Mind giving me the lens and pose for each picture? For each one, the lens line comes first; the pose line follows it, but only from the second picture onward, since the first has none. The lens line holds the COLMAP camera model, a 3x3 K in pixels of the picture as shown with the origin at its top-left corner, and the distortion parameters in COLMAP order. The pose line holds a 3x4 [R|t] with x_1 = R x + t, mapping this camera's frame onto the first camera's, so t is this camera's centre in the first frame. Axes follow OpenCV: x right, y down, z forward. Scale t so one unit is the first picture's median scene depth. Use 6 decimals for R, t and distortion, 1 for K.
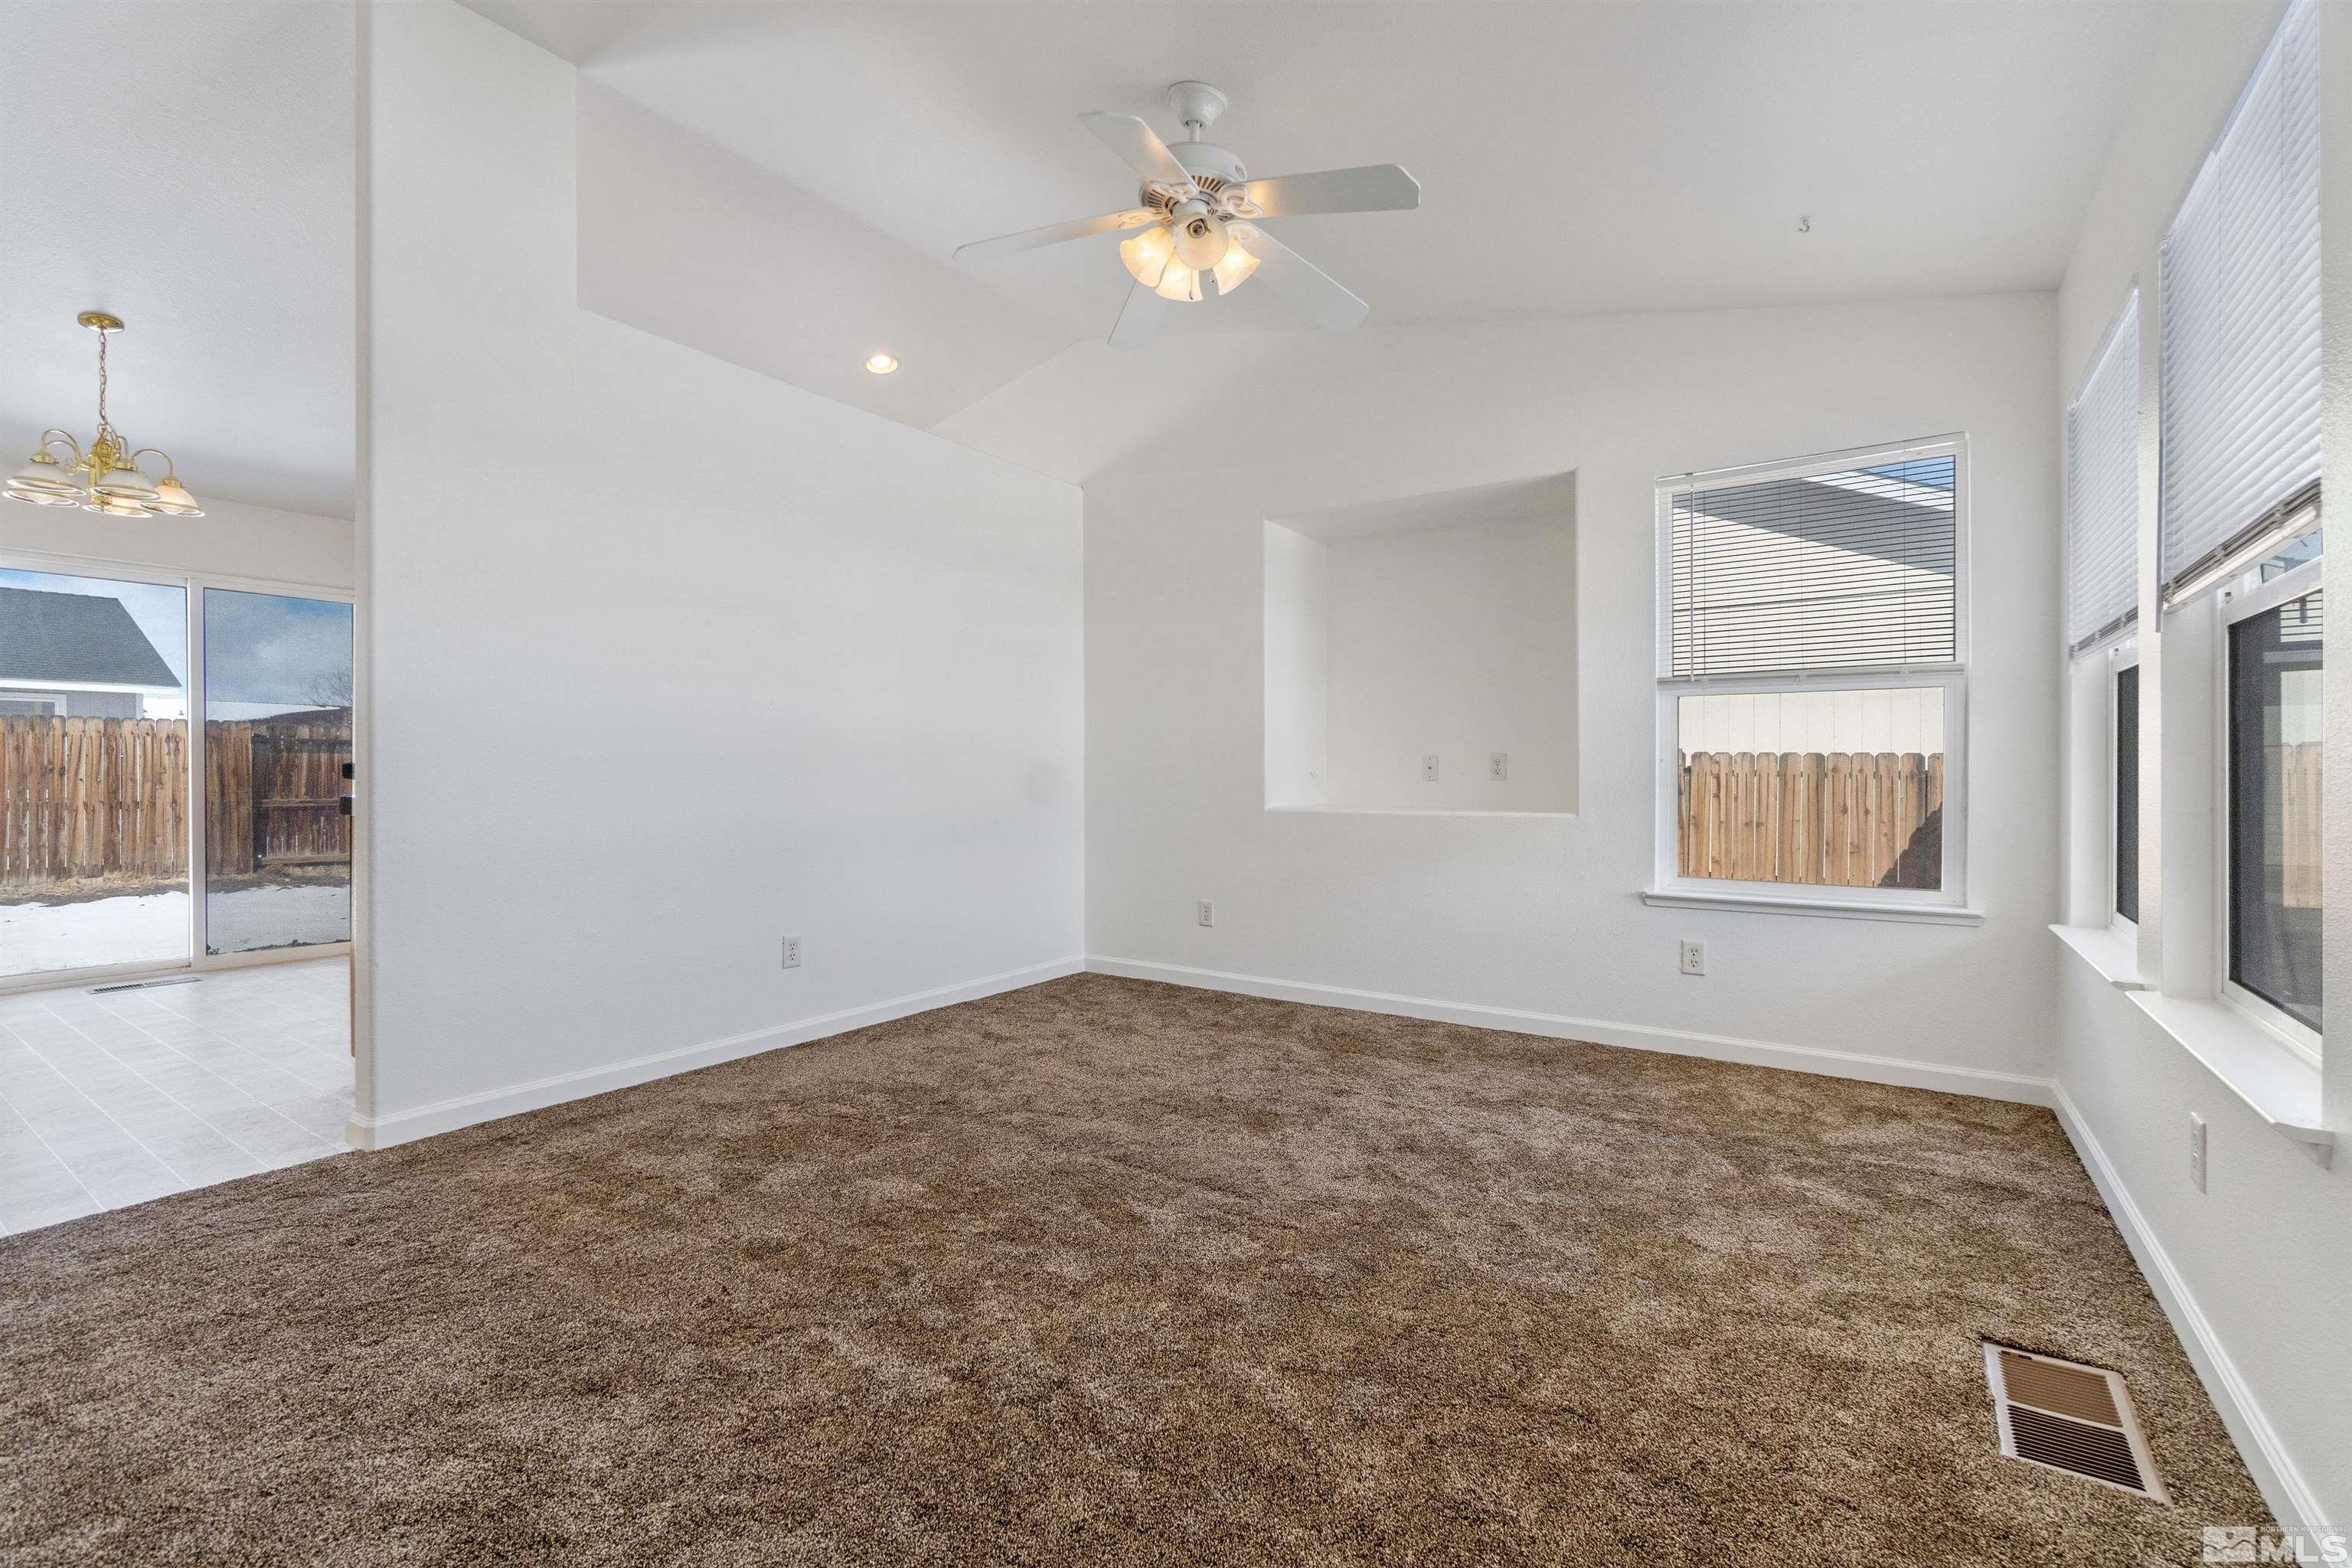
lens RADIAL K [[1040.6, 0, 1168.4], [0, 1040.6, 780.4], [0, 0, 1]] dist [0.000281, 0.000275]
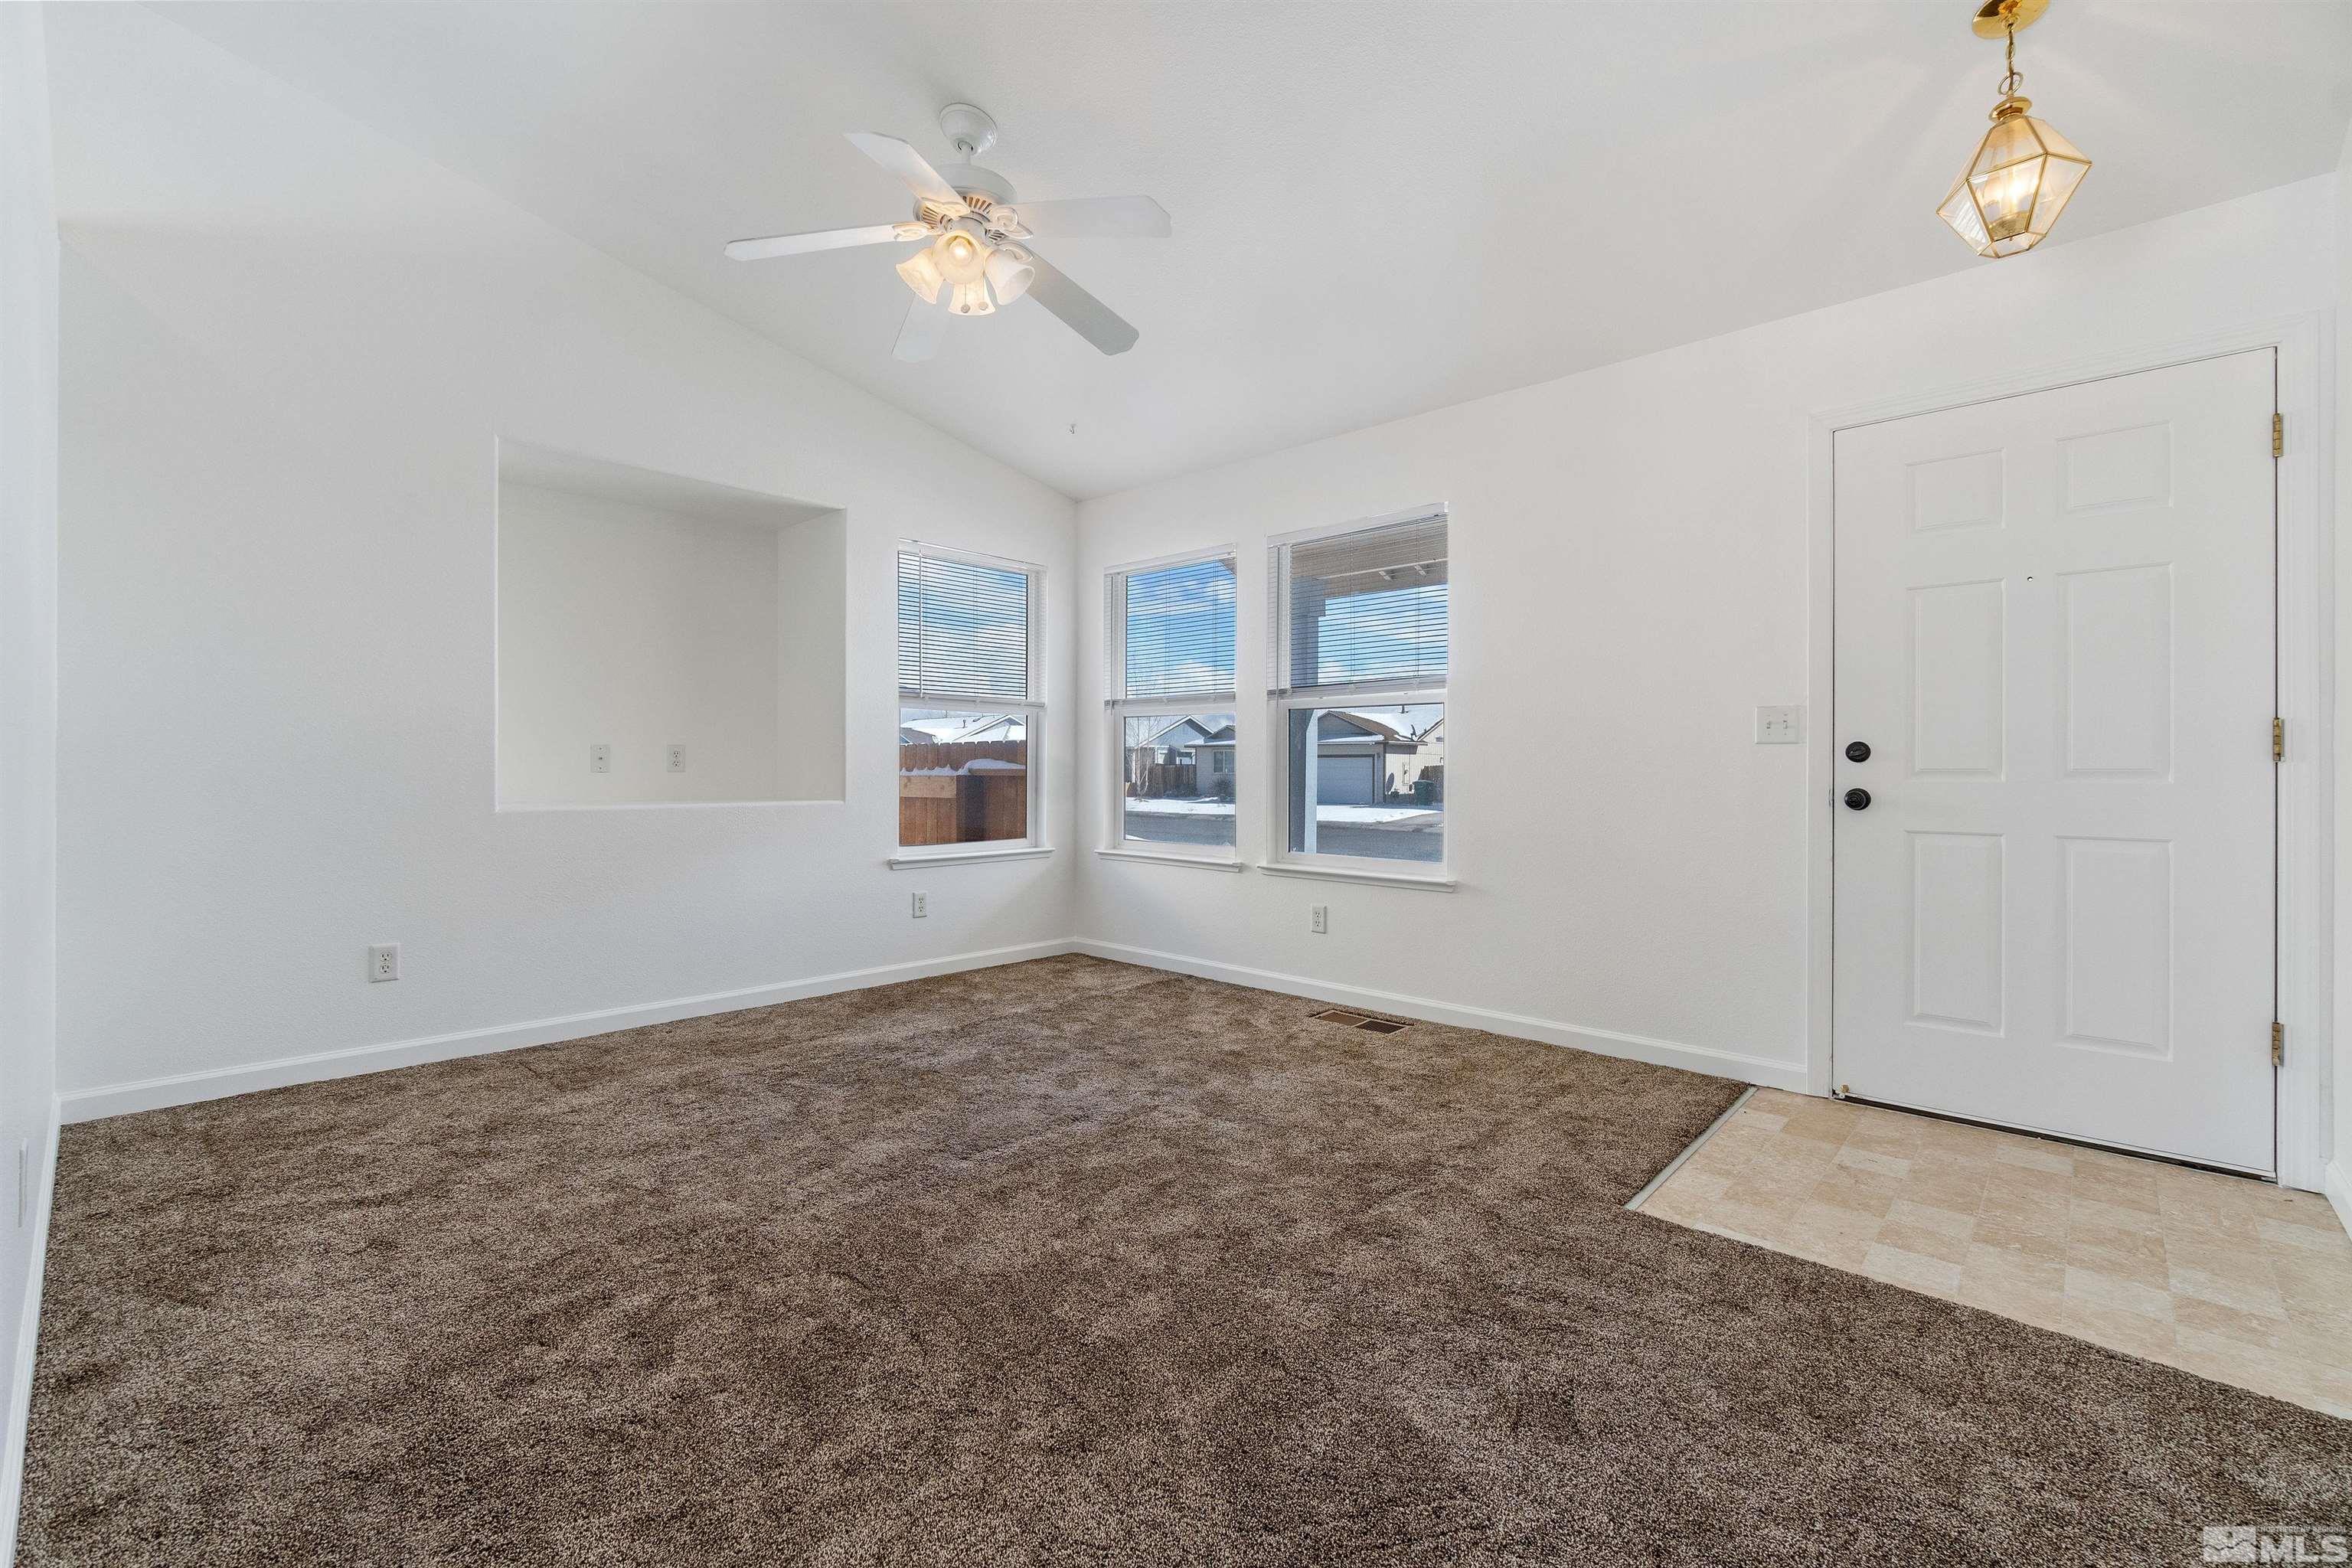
lens RADIAL K [[998.5, 0, 1171.6], [0, 998.5, 770.6], [0, 0, 1]] dist [-0.003482, 0.000511]
pose [[0.135742, 0.001519, 0.990743, -0.796280], [-0.000030, 0.999999, -0.001530, 0.000447], [-0.990744, 0.000178, 0.135742, 0.559604]]
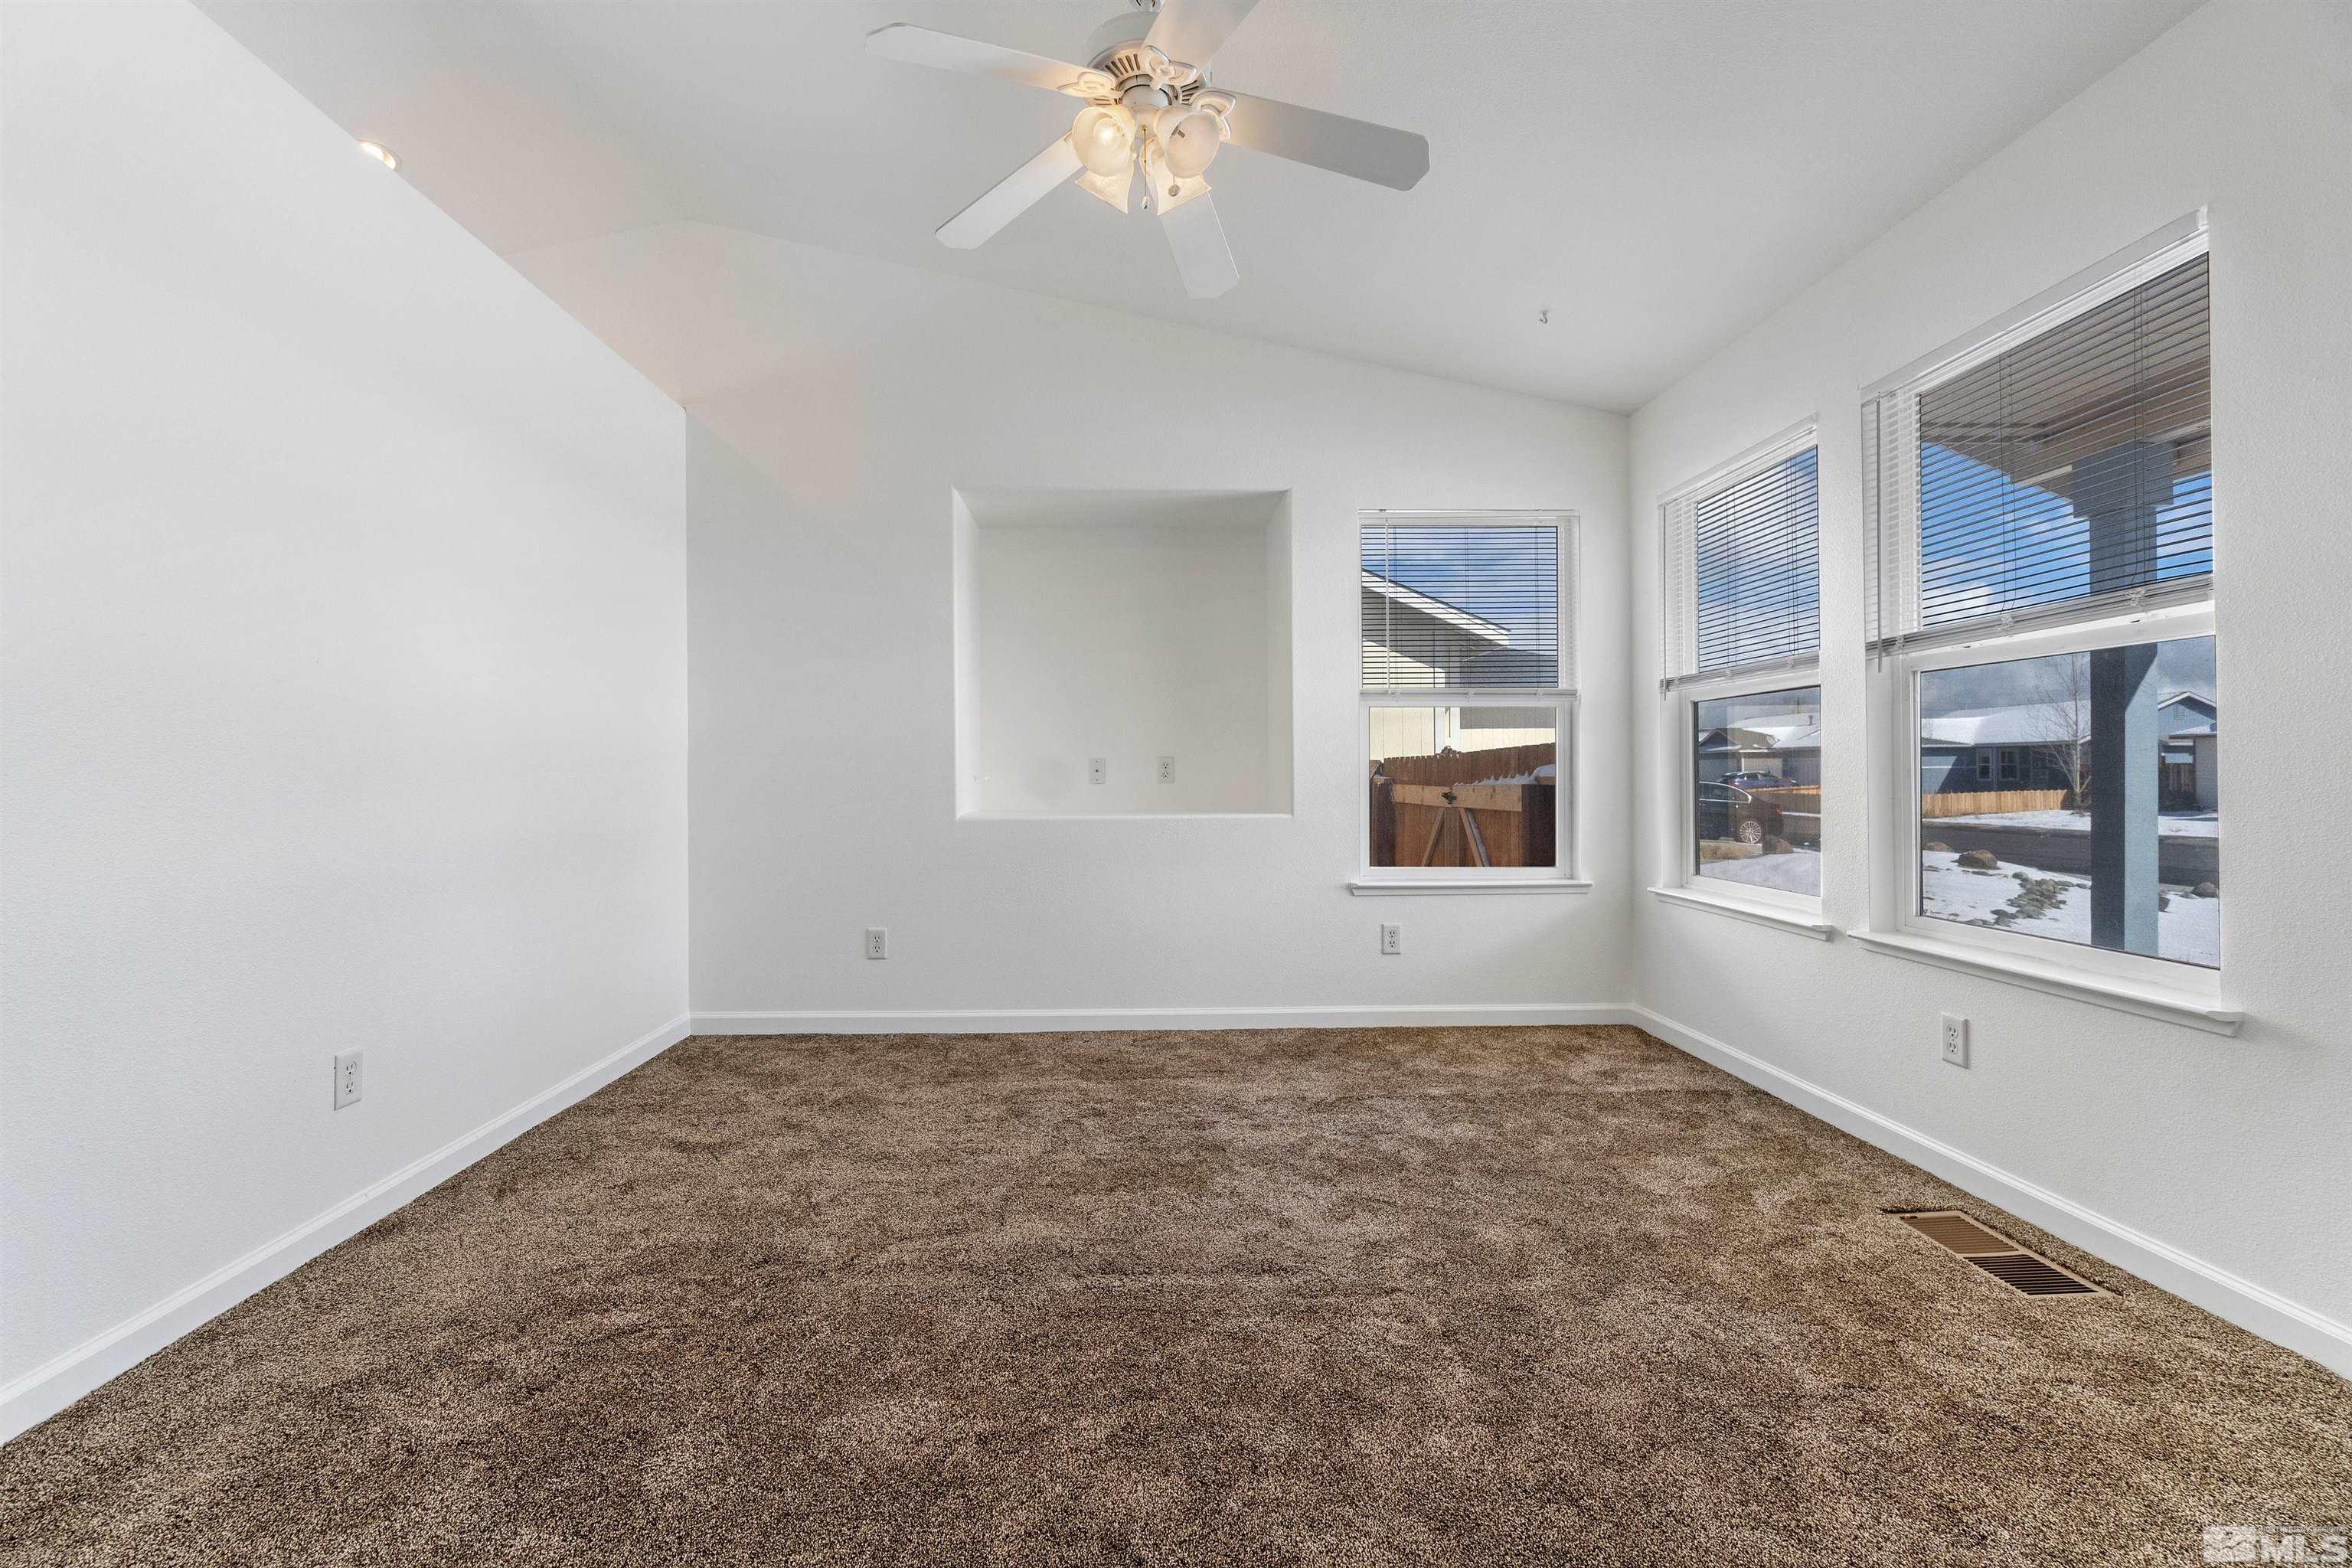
lens RADIAL K [[1008.3, 0, 1167.4], [0, 1008.3, 774.9], [0, 0, 1]] dist [-0.005584, 0.001093]
pose [[0.801195, -0.001781, 0.598400, -0.378110], [0.007421, 0.999948, -0.006960, -0.001599], [-0.598357, 0.010017, 0.801167, 0.297214]]
